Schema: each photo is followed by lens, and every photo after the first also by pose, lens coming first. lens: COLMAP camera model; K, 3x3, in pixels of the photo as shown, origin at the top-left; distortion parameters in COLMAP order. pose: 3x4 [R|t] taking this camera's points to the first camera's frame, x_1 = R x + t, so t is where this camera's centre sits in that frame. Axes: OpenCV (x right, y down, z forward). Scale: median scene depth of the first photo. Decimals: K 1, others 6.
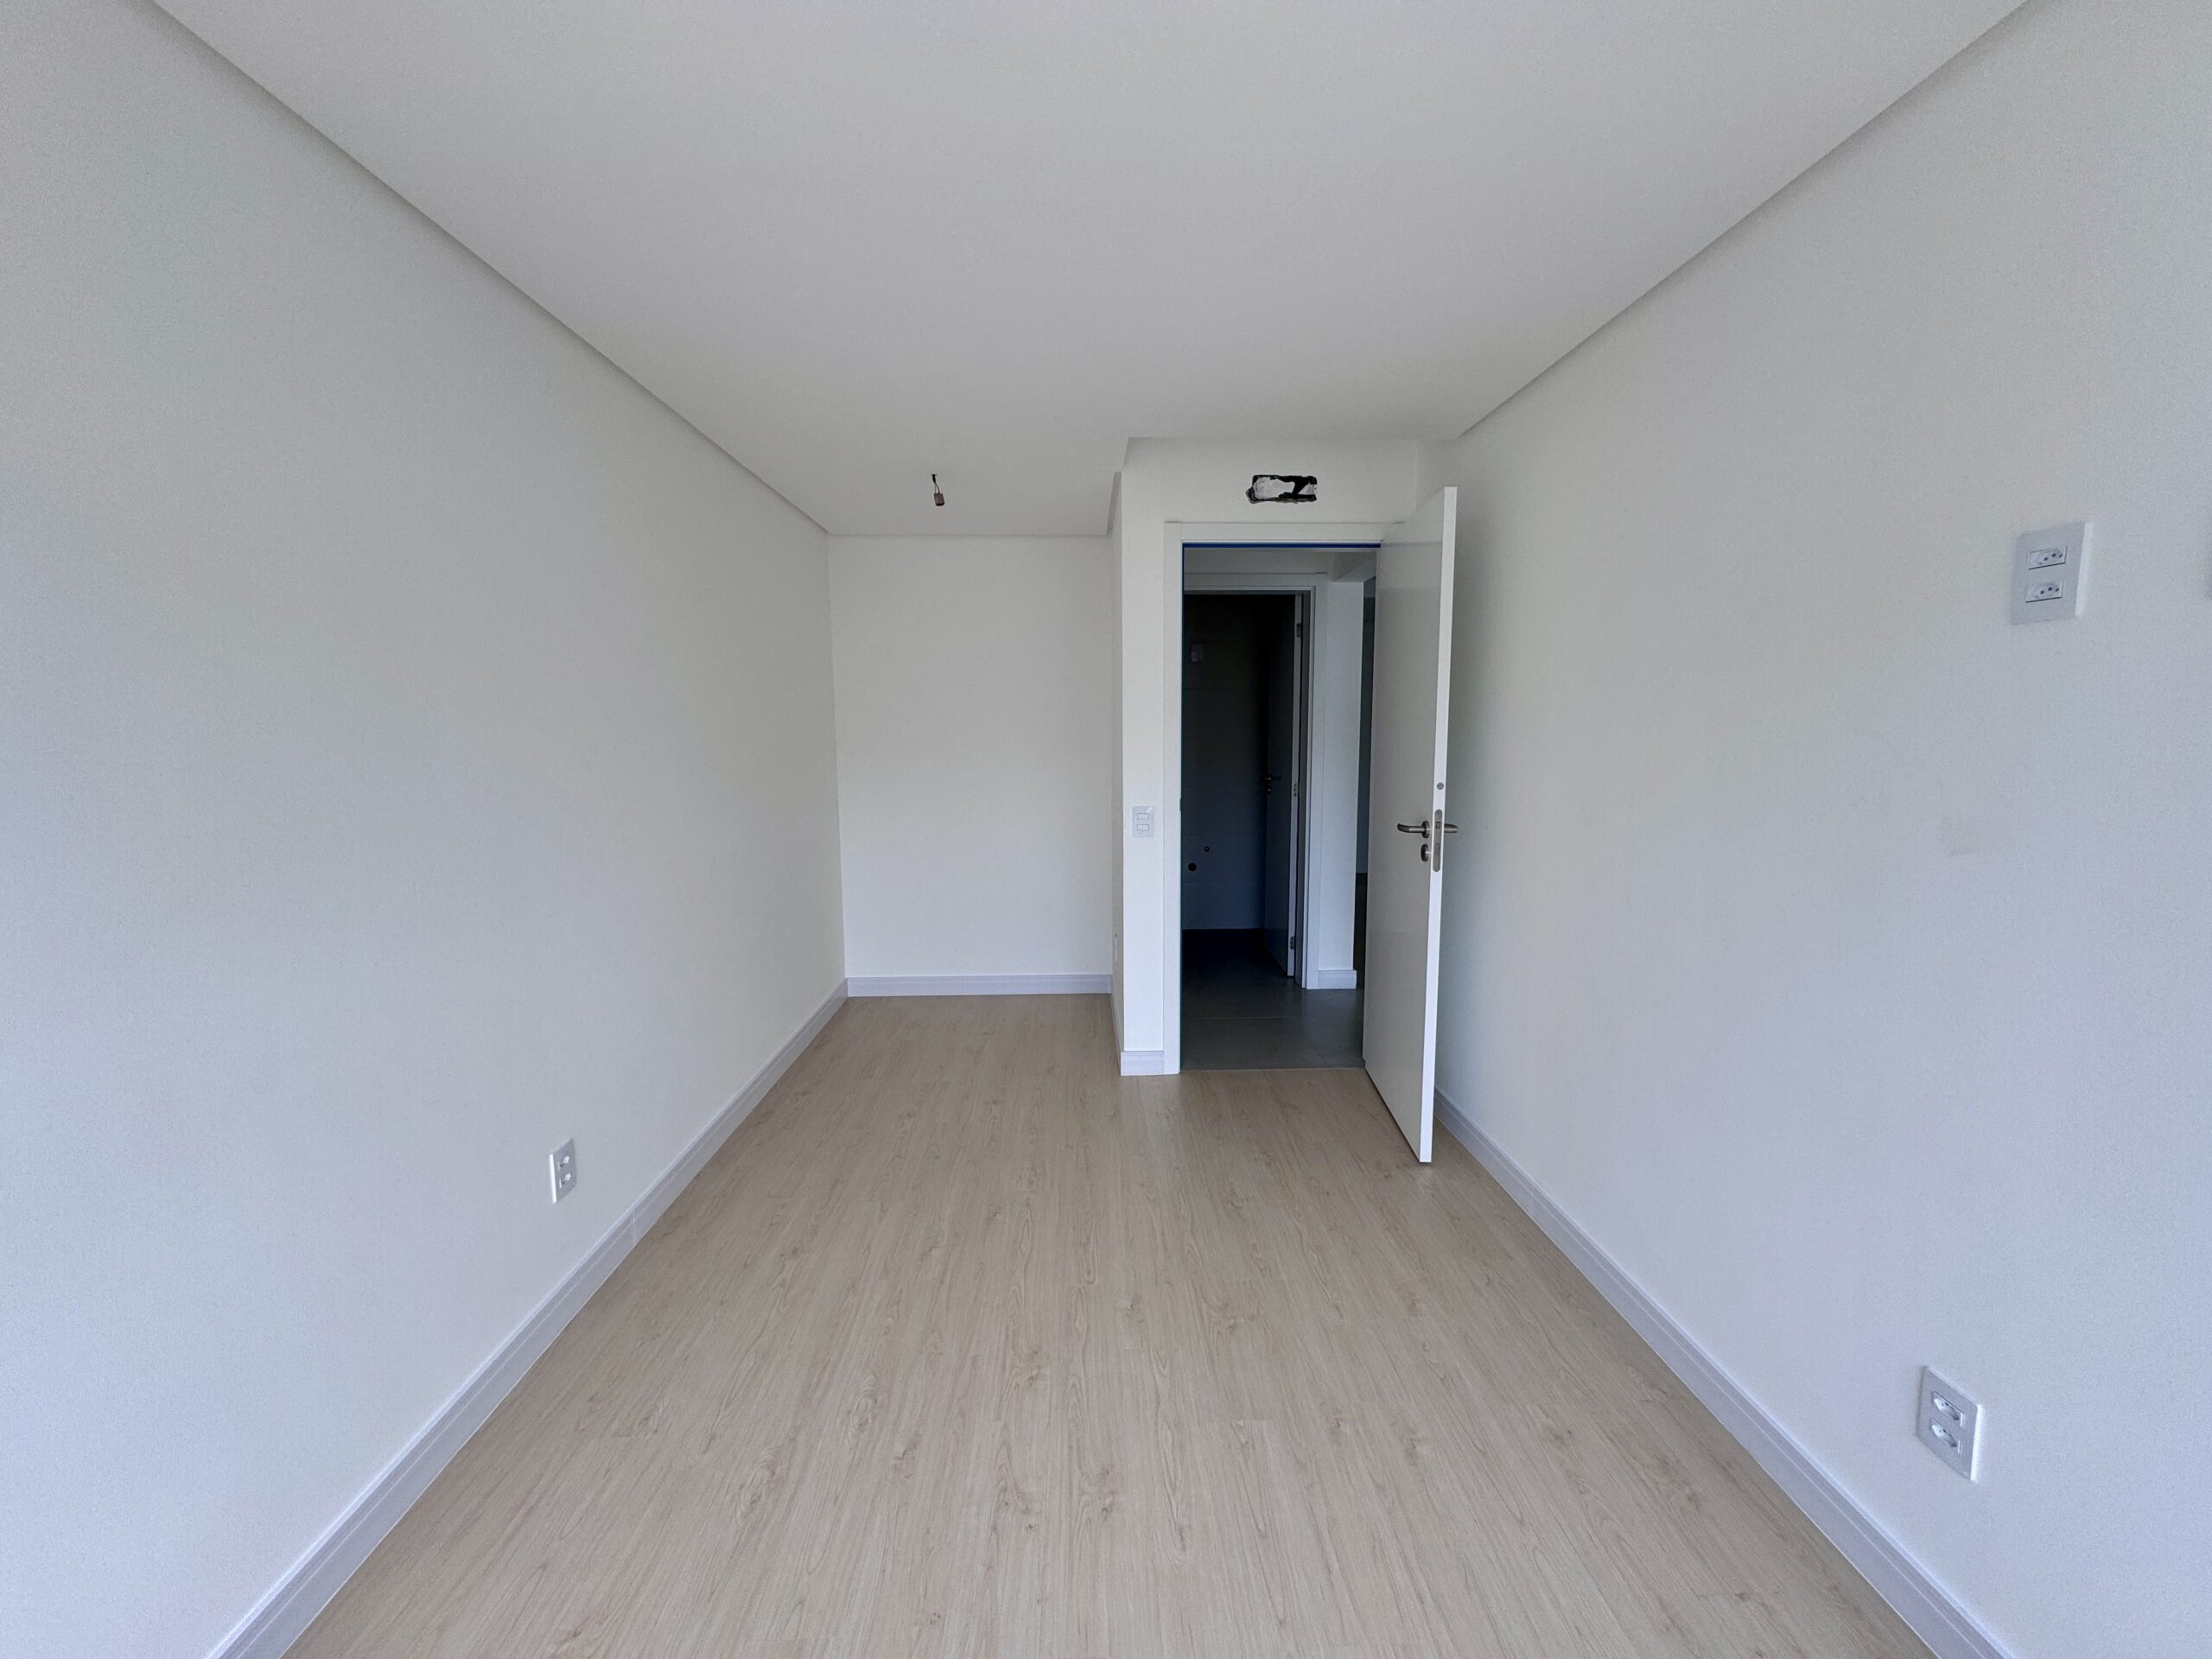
lens RADIAL K [[887.2, 0, 1106.4], [0, 887.2, 829.1], [0, 0, 1]] dist [0.000212, 0.000612]
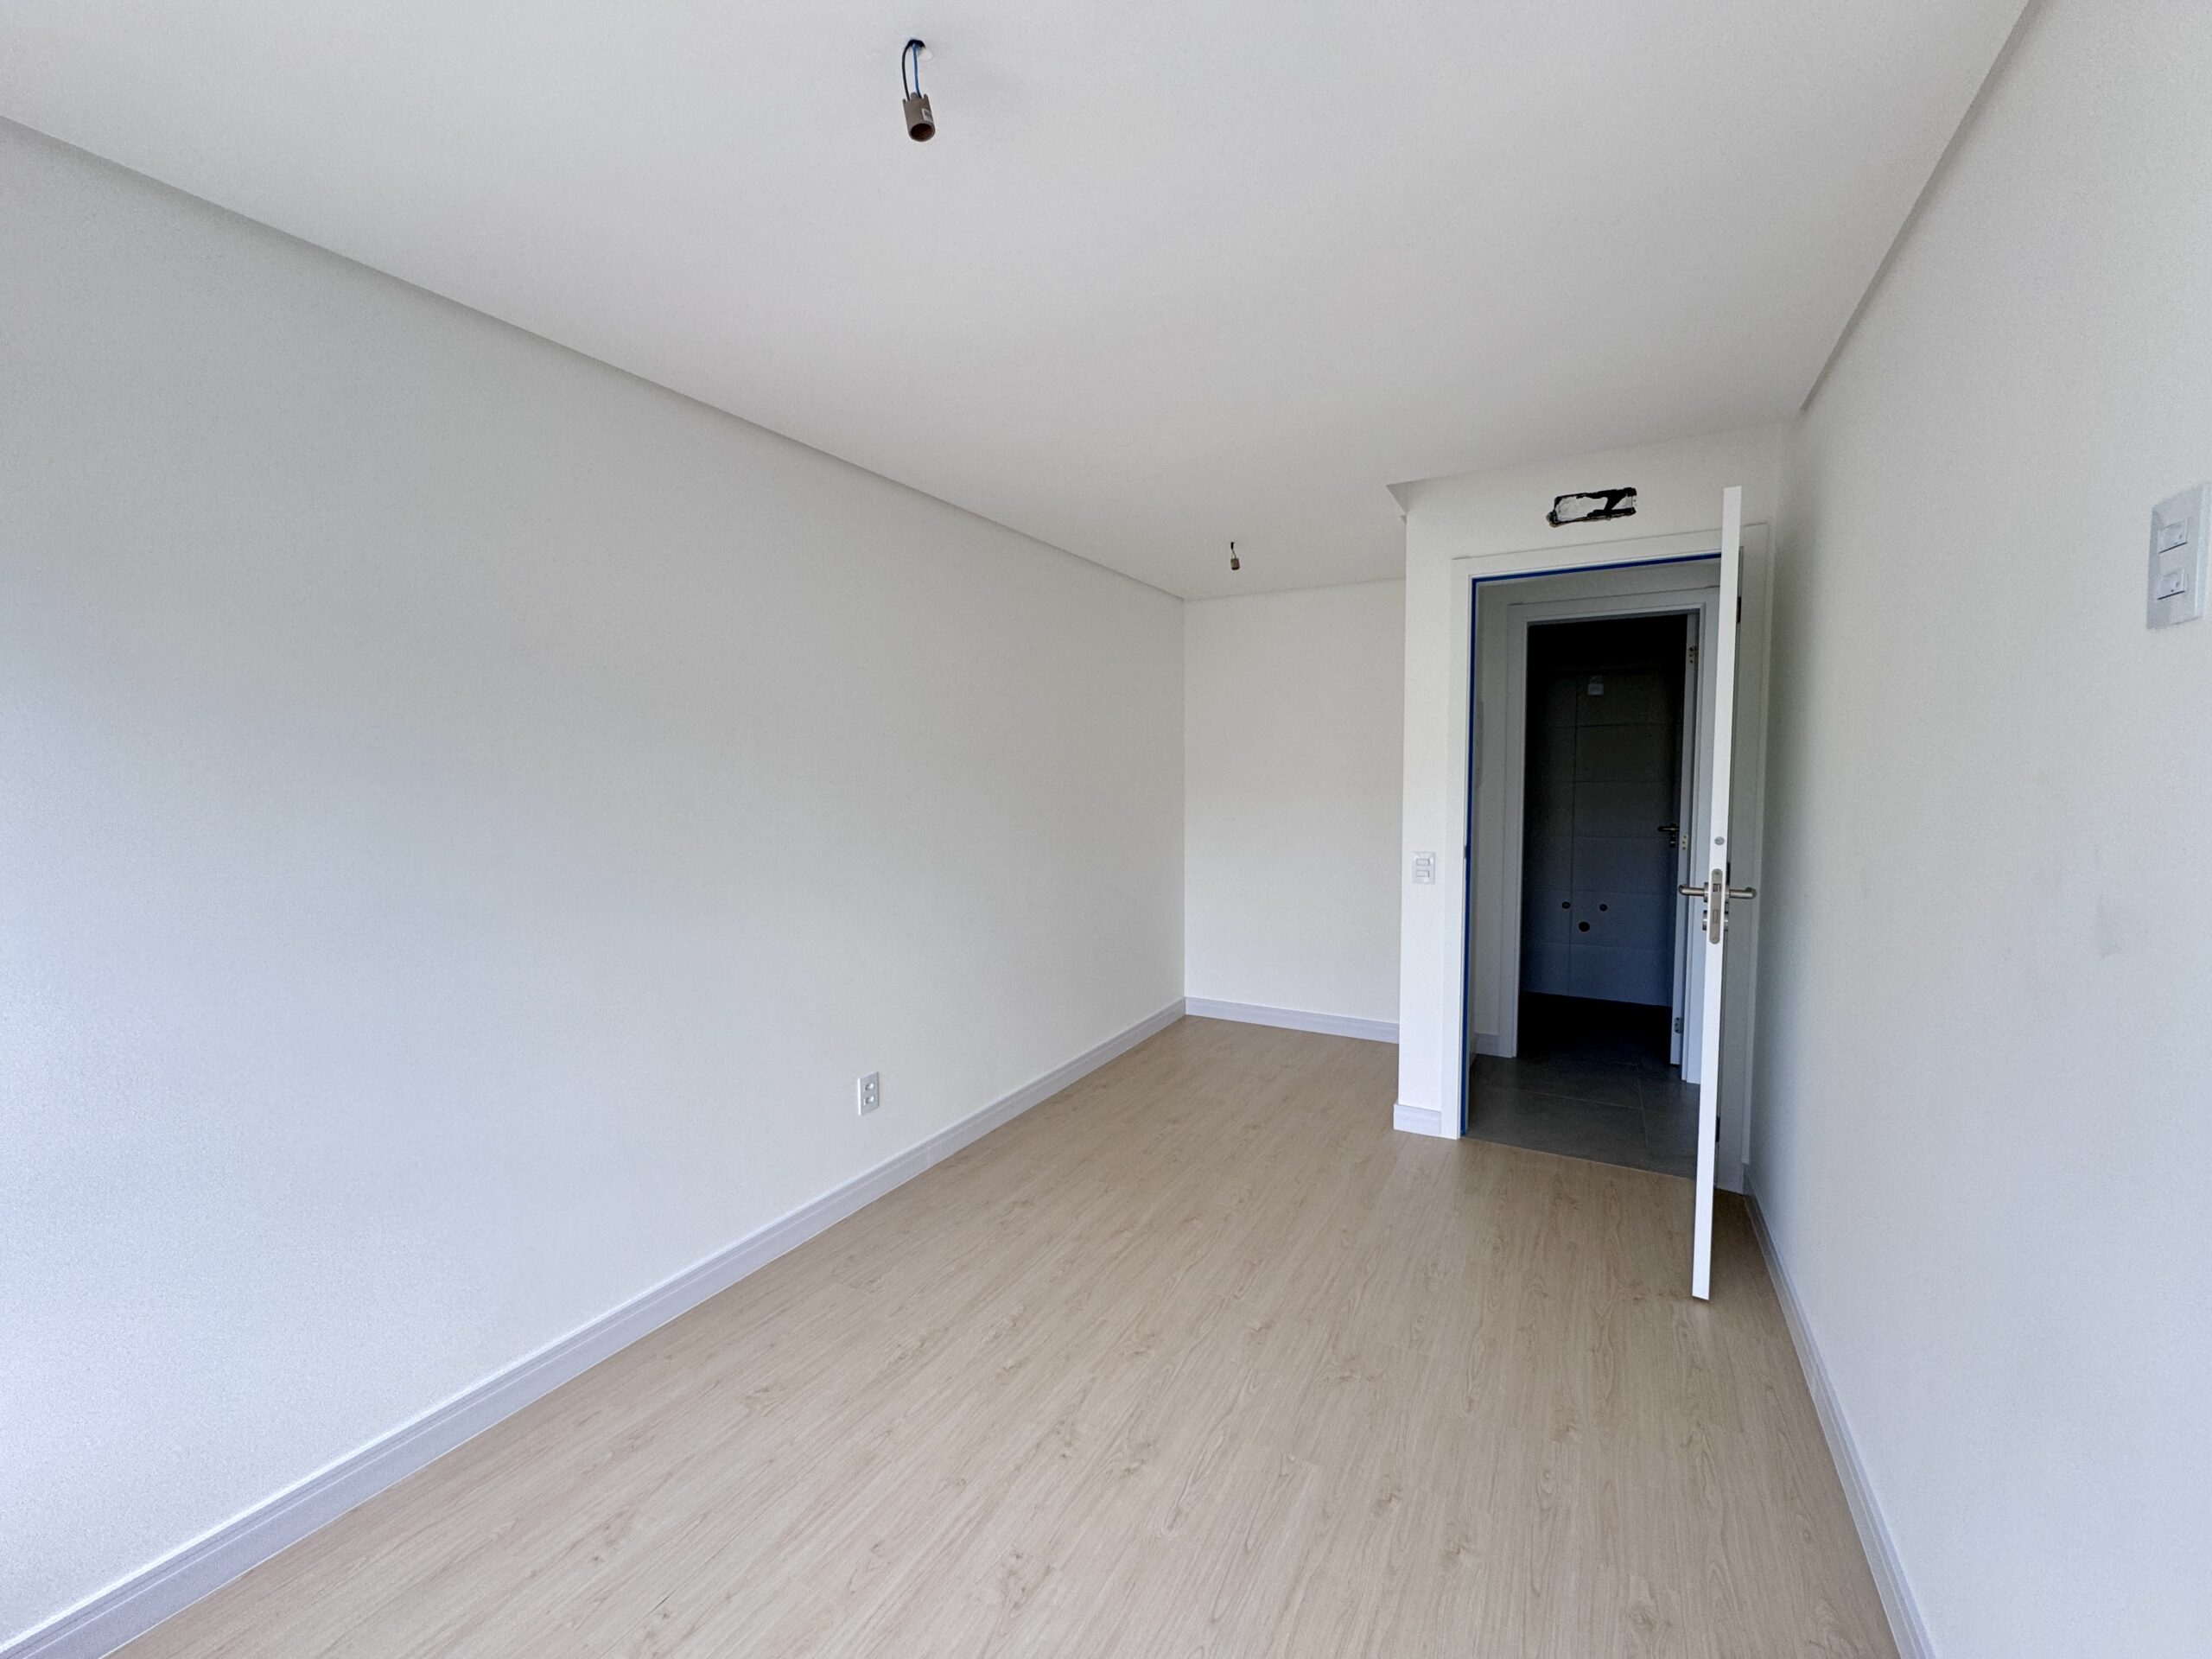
lens RADIAL K [[887.2, 0, 1106.6], [0, 887.2, 828.9], [0, 0, 1]] dist [0.000212, 0.000612]
pose [[0.857495, 0.032934, -0.513438, 0.335384], [-0.056407, 0.997951, -0.030194, -0.002200], [0.511391, 0.054853, 0.857596, -0.009929]]
